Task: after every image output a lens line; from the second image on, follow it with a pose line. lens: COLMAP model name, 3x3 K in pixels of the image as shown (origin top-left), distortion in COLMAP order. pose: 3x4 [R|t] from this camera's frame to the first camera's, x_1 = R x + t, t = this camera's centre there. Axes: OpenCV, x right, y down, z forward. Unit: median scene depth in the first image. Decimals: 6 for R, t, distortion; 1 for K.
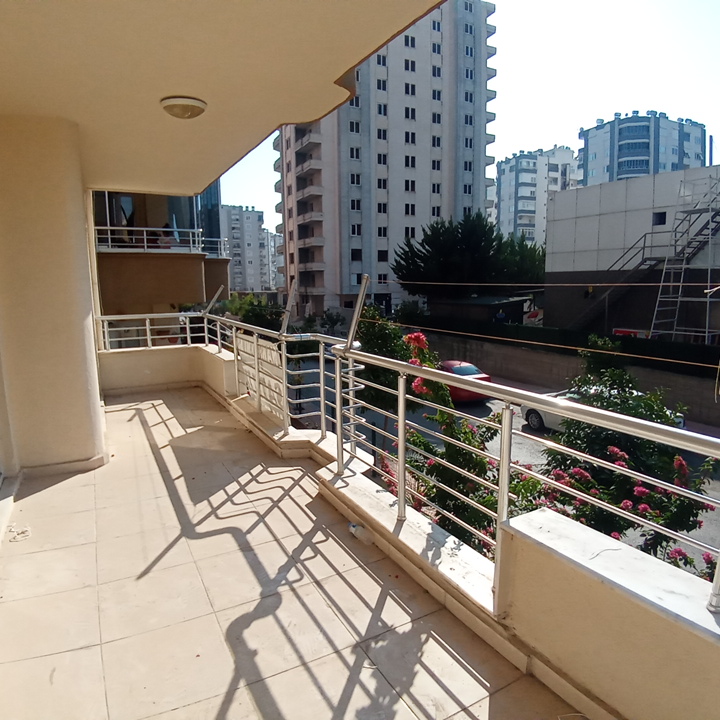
lens RADIAL K [[479.7, 0, 356.9], [0, 479.7, 359.0], [0, 0, 1]] dist [-0.001294, -0.079949]
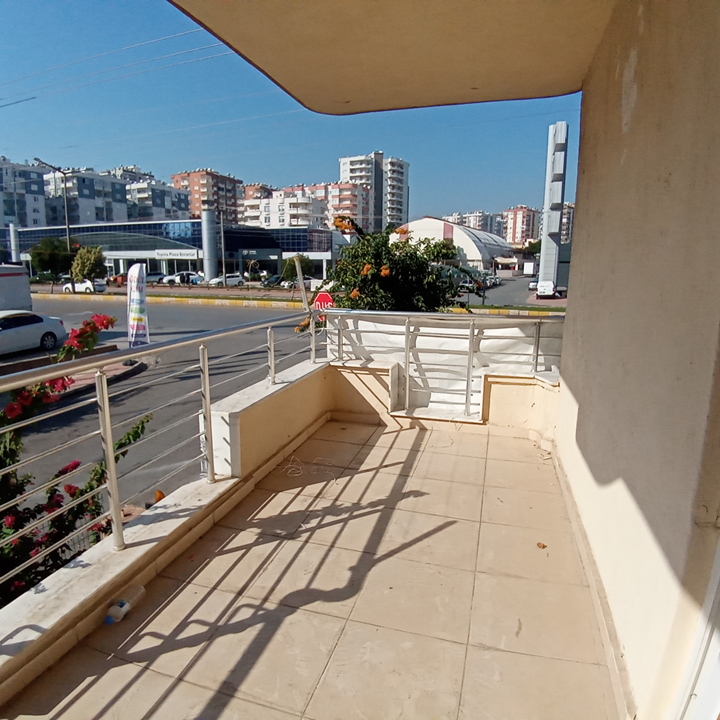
lens RADIAL K [[479.7, 0, 356.9], [0, 479.7, 359.0], [0, 0, 1]] dist [-0.001294, -0.079949]
pose [[-0.700744, -0.132799, 0.700944, -0.620807], [0.106150, 0.952177, 0.286517, -0.138598], [-0.705471, 0.275180, -0.653135, 1.013454]]
